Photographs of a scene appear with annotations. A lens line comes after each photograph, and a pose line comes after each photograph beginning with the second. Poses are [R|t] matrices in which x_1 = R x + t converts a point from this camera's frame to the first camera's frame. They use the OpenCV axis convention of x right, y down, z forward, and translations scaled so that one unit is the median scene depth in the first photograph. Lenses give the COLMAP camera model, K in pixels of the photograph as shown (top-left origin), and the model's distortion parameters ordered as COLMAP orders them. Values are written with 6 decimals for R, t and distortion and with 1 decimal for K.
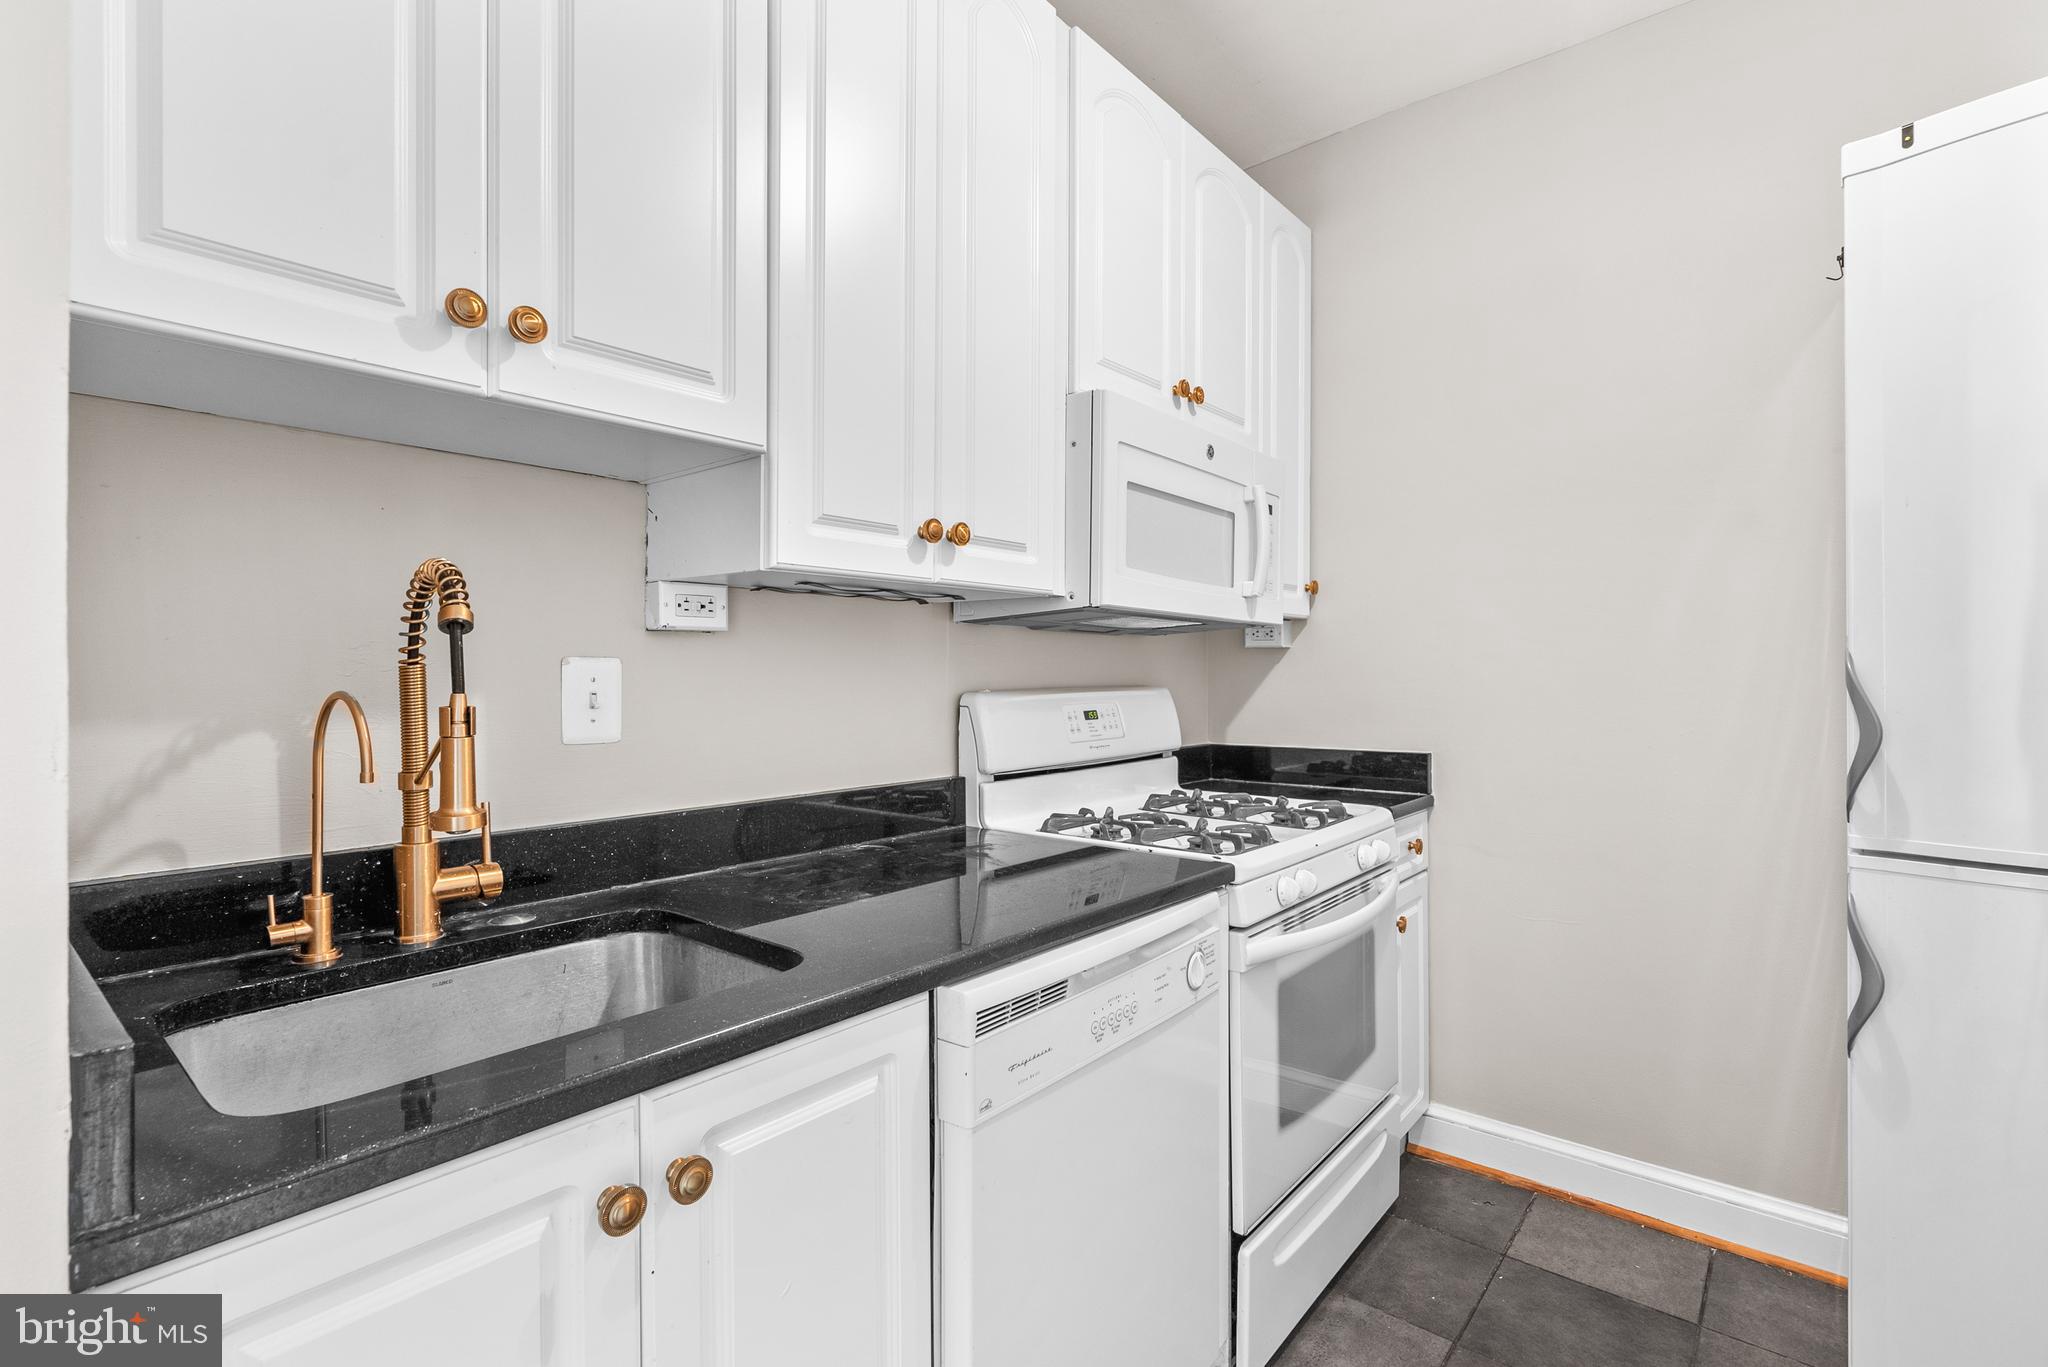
lens RADIAL K [[941.8, 0, 1023.2], [0, 941.8, 677.6], [0, 0, 1]] dist [-0.002501, 0.000090]
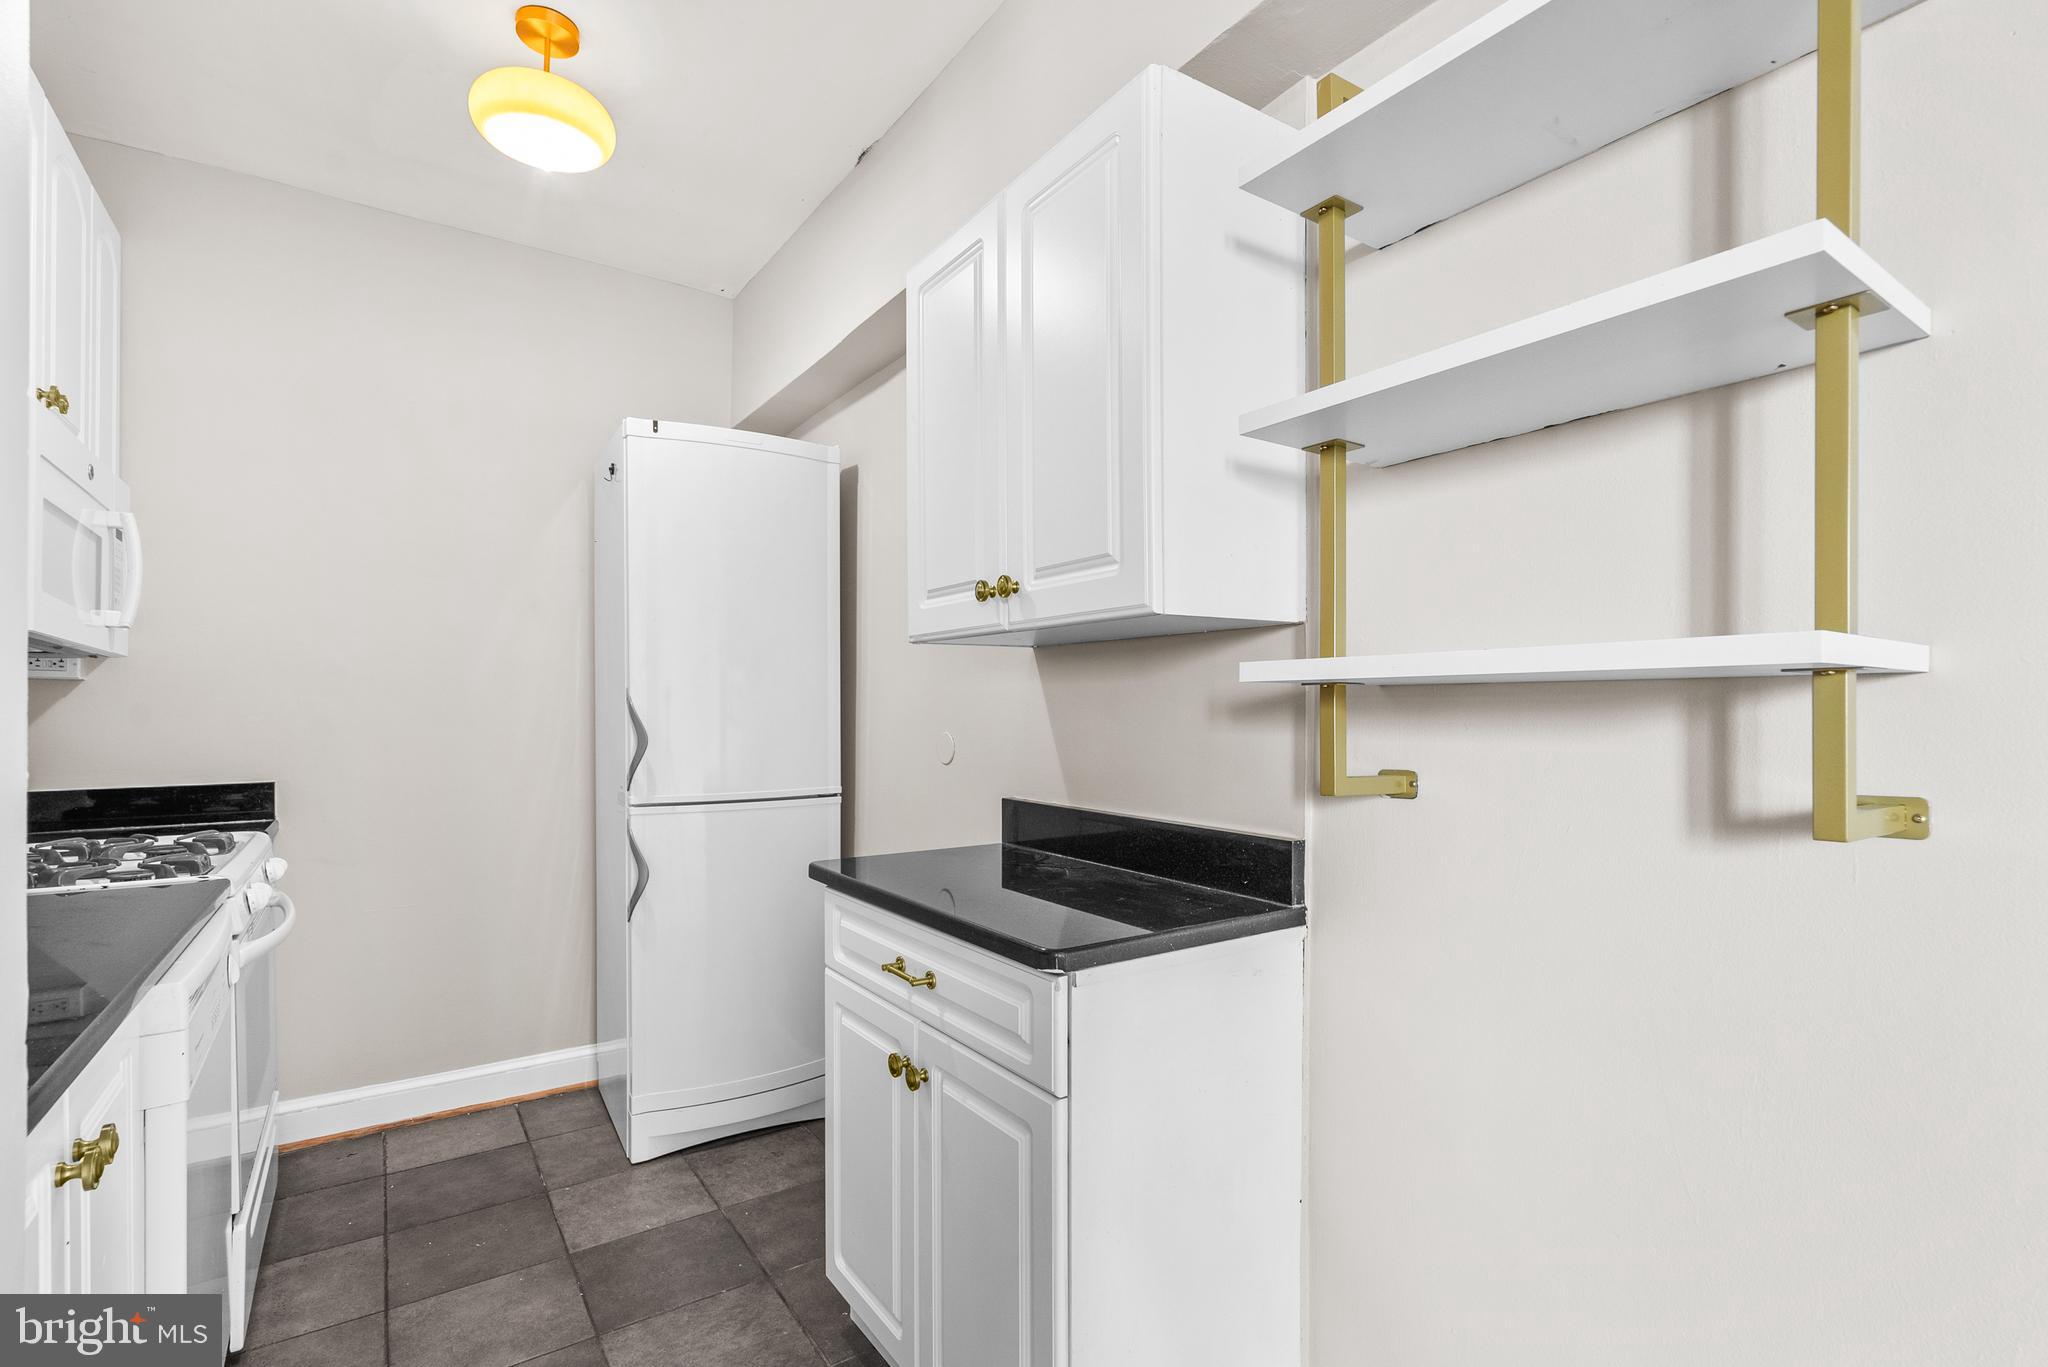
lens RADIAL K [[941.8, 0, 1020.5], [0, 941.8, 700.5], [0, 0, 1]] dist [-0.002501, 0.000090]
pose [[0.268139, 0.012195, 0.963303, -0.479812], [0.003306, 0.999902, -0.013578, 0.004544], [-0.963375, 0.006826, 0.268072, -0.153380]]
